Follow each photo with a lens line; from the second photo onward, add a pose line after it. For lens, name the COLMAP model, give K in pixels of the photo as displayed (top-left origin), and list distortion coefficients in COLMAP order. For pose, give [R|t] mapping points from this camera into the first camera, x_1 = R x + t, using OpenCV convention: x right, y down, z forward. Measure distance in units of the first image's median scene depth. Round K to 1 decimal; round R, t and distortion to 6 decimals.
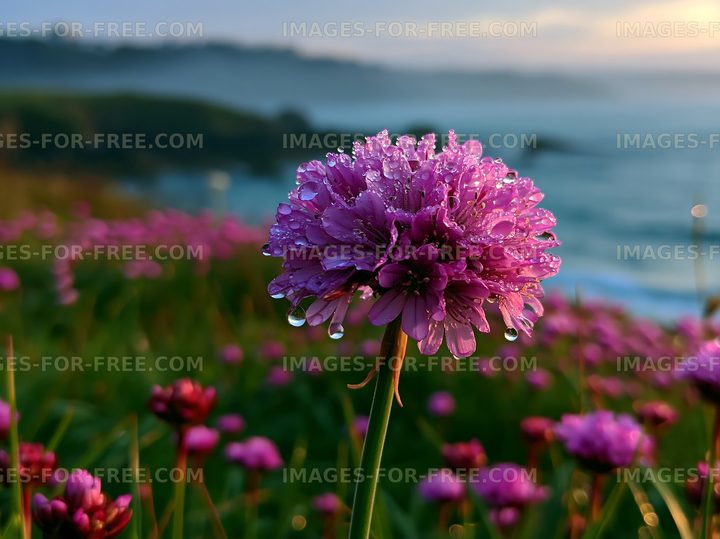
lens RADIAL K [[289.5, 0, 360.0], [0, 289.5, 269.5], [0, 0, 1]] dist [-0.000012, -0.000007]
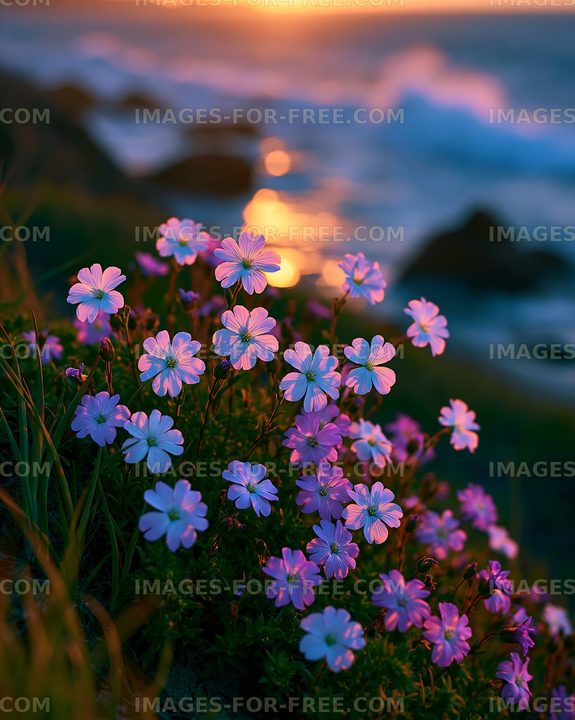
lens RADIAL K [[307.3, 0, 216.6], [0, 307.3, 360.1], [0, 0, 1]] dist [0.000208, -0.000113]
pose [[1.000000, -0.000271, -0.000540, -0.000159], [0.000271, 1.000000, -0.000352, -1.161763], [0.000540, 0.000352, 1.000000, -0.000083]]
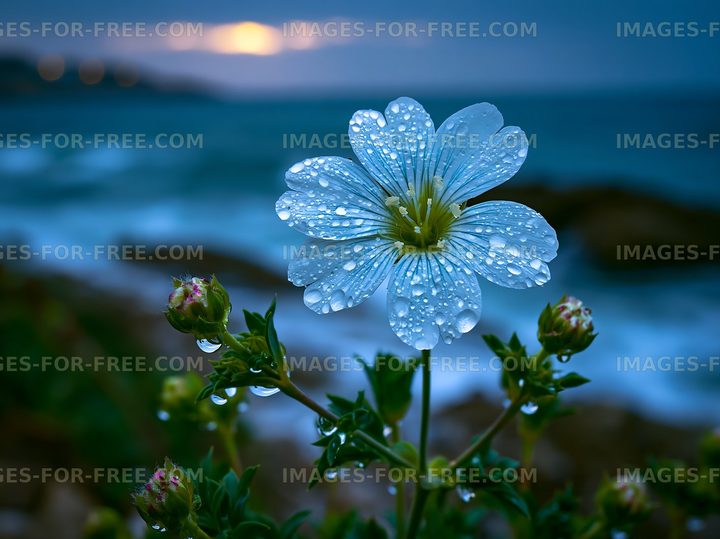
lens RADIAL K [[289.5, 0, 360.0], [0, 289.5, 269.5], [0, 0, 1]] dist [-0.000012, -0.000007]
pose [[1.000000, 0.000027, -0.000002, -0.000200], [-0.000027, 1.000000, -0.000228, -0.768292], [0.000002, 0.000228, 1.000000, 0.000004]]
